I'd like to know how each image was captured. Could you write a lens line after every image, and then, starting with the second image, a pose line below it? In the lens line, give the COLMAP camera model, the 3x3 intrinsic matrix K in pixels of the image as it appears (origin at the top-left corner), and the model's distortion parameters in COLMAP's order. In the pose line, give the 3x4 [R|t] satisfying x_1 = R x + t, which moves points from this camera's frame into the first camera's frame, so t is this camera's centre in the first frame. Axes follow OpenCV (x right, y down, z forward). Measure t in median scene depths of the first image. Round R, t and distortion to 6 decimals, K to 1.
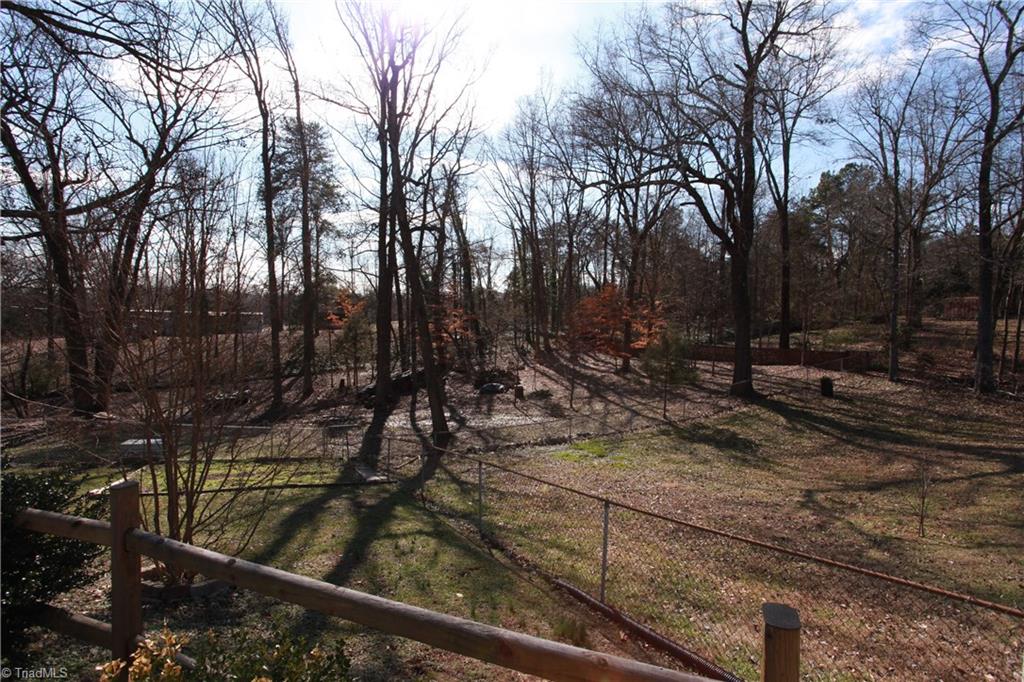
lens RADIAL K [[496.4, 0, 512.0], [0, 496.4, 341.0], [0, 0, 1]] dist [-0.080860, 0.034105]
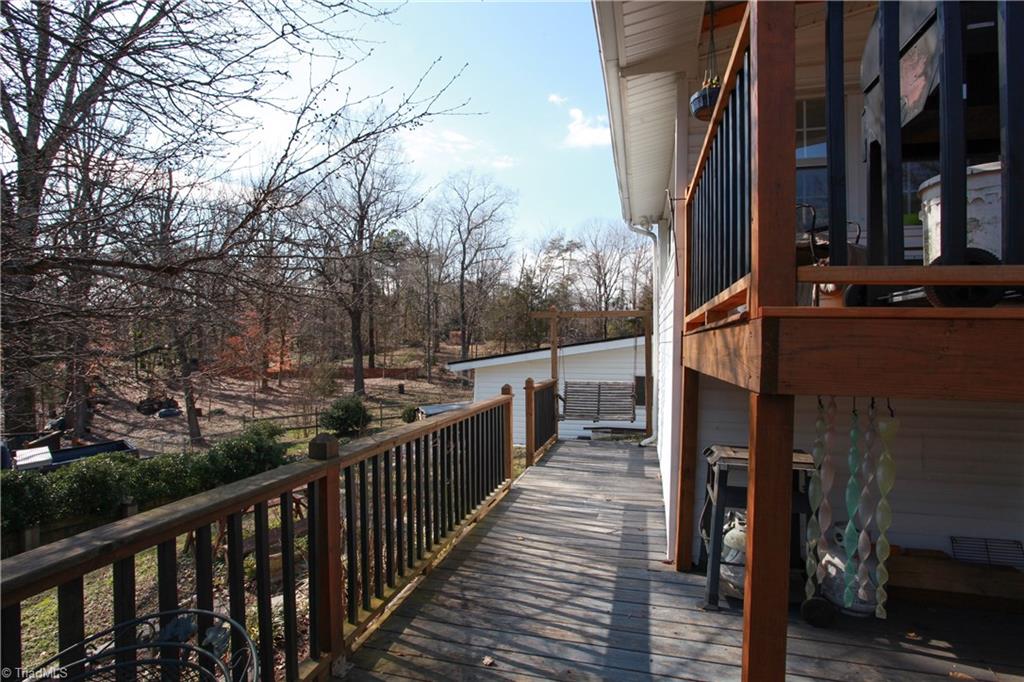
lens RADIAL K [[496.4, 0, 512.0], [0, 496.4, 341.0], [0, 0, 1]] dist [-0.080860, 0.034105]
pose [[0.652481, -0.015919, 0.757638, -0.461269], [0.031011, 0.999503, -0.005706, -0.058946], [-0.757171, 0.027218, 0.652650, -0.522632]]
